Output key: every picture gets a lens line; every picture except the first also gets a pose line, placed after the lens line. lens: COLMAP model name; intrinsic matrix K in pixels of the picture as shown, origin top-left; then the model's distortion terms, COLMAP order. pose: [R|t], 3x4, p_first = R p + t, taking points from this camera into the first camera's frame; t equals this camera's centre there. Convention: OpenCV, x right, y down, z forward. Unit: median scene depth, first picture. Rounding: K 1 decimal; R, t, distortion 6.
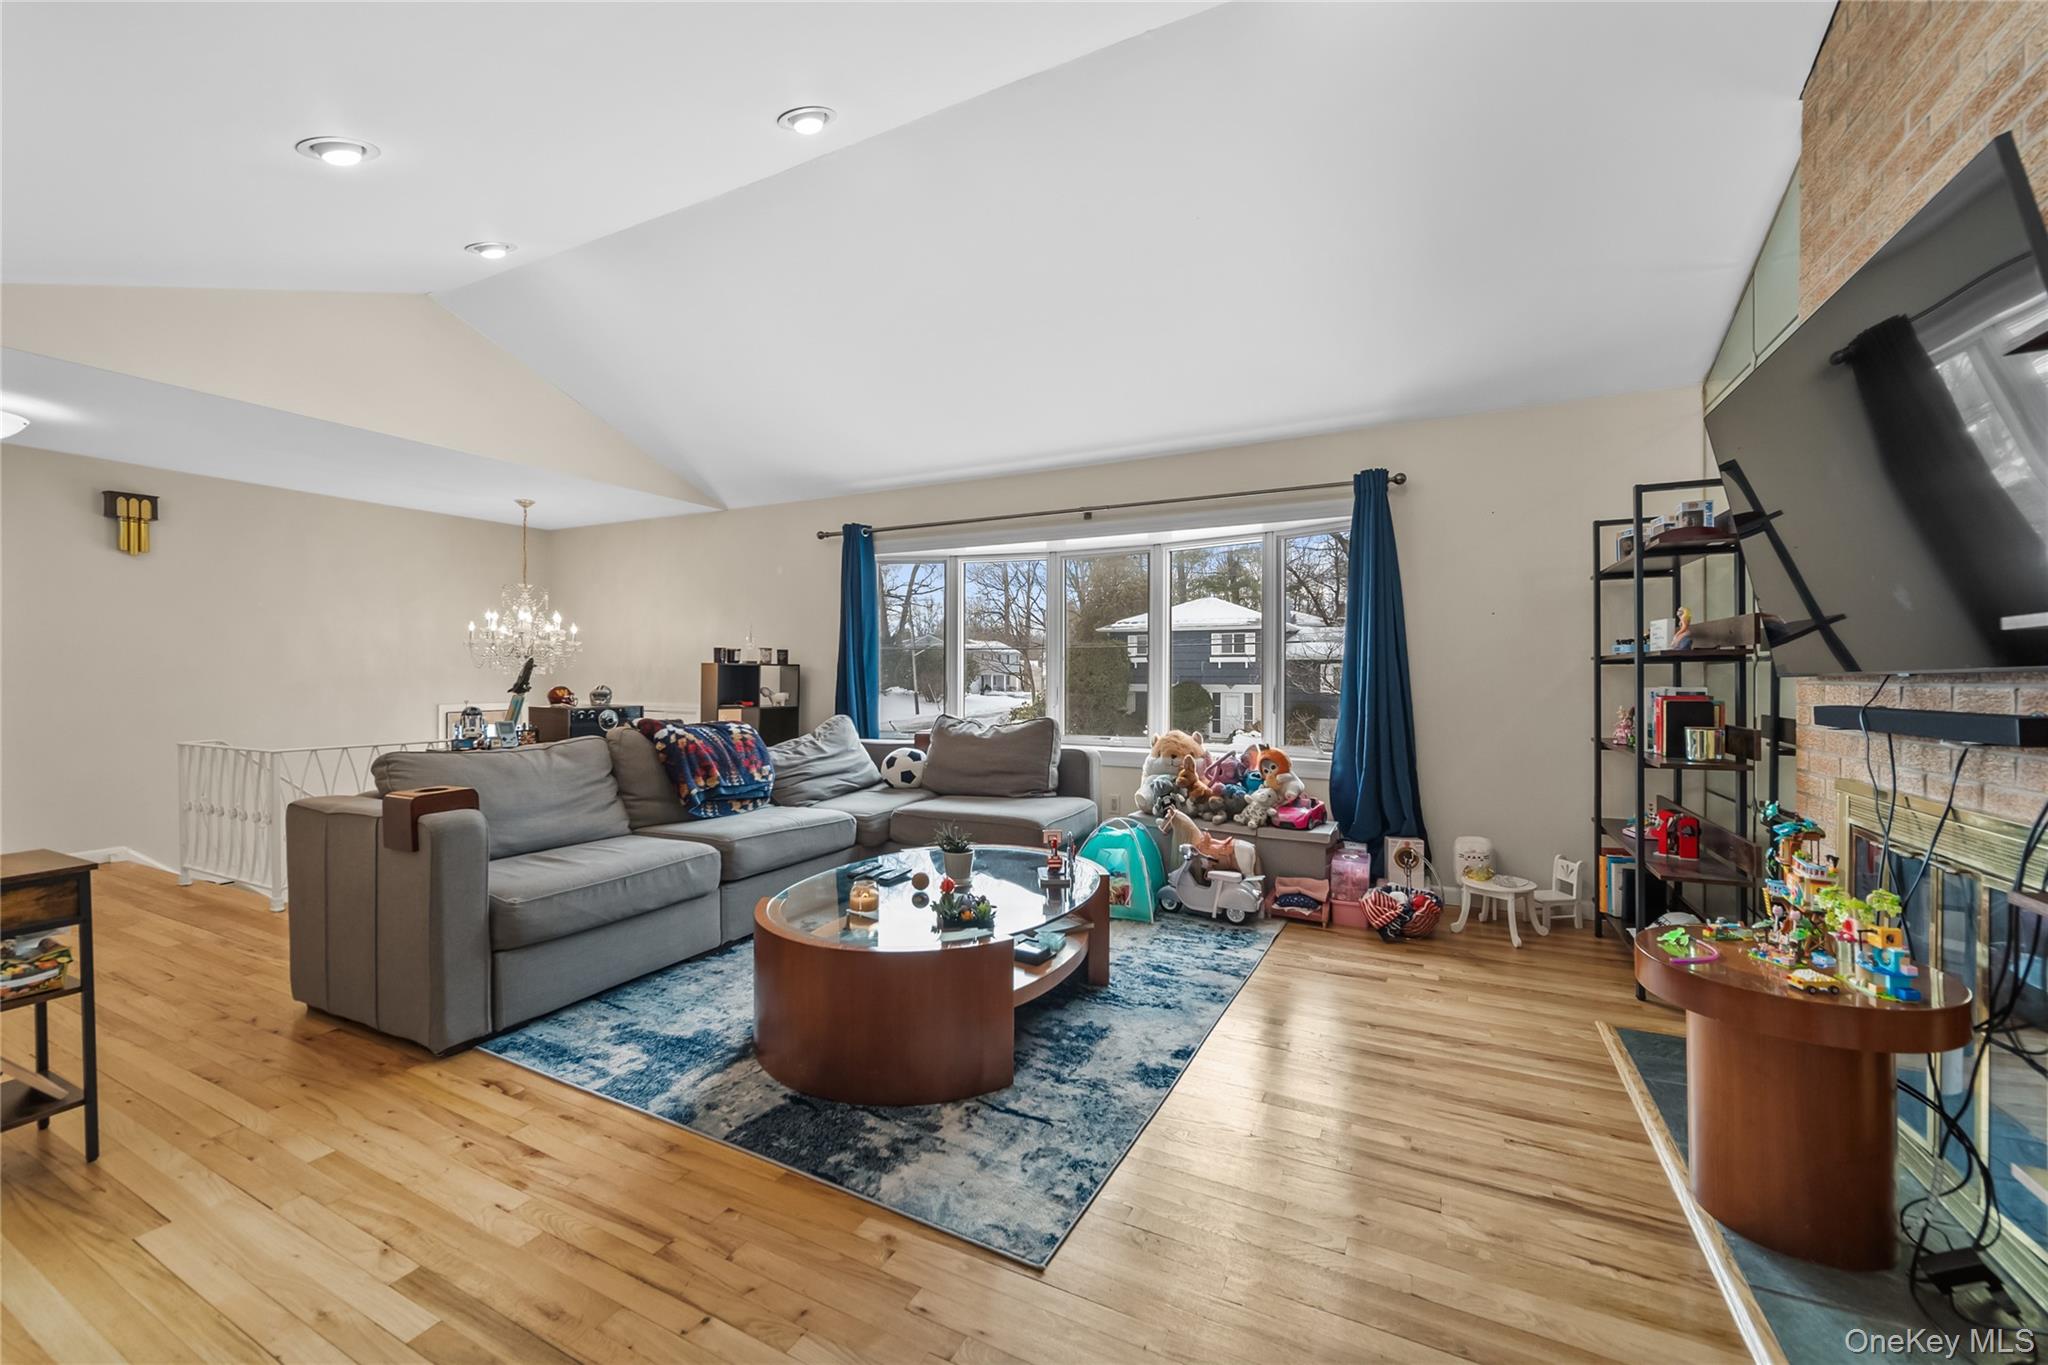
lens RADIAL K [[811.8, 0, 1020.1], [0, 811.8, 675.6], [0, 0, 1]] dist [-0.008184, 0.000885]
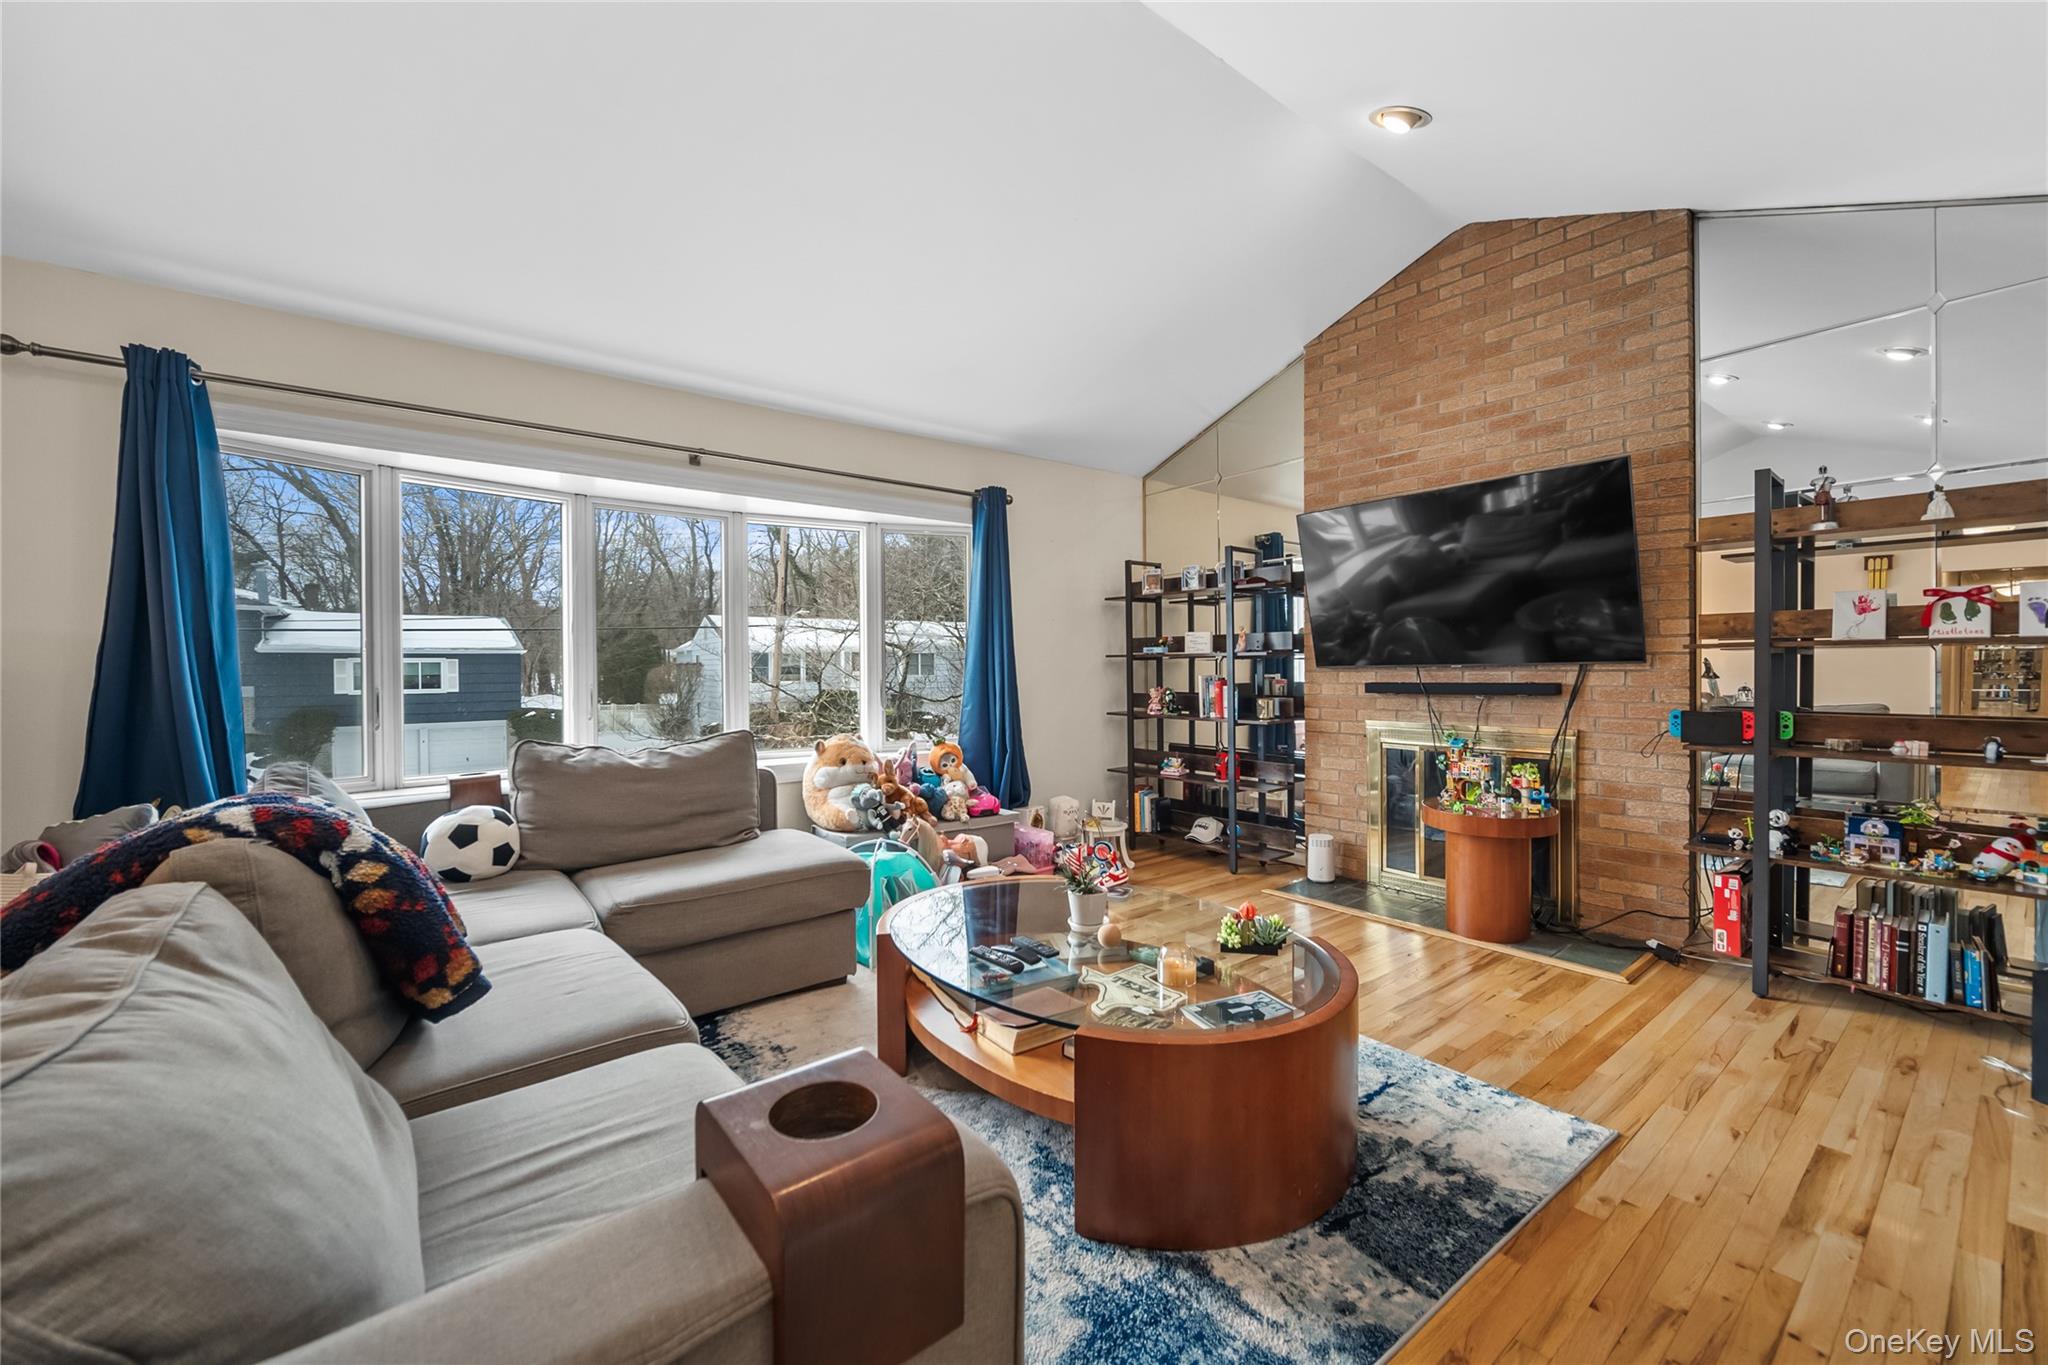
lens RADIAL K [[811.8, 0, 1020.1], [0, 811.8, 675.6], [0, 0, 1]] dist [-0.008184, 0.000885]
pose [[0.417252, -0.012476, 0.908705, -0.593484], [0.008643, 0.999915, 0.009760, -0.003192], [-0.908750, 0.003781, 0.417324, 0.518328]]
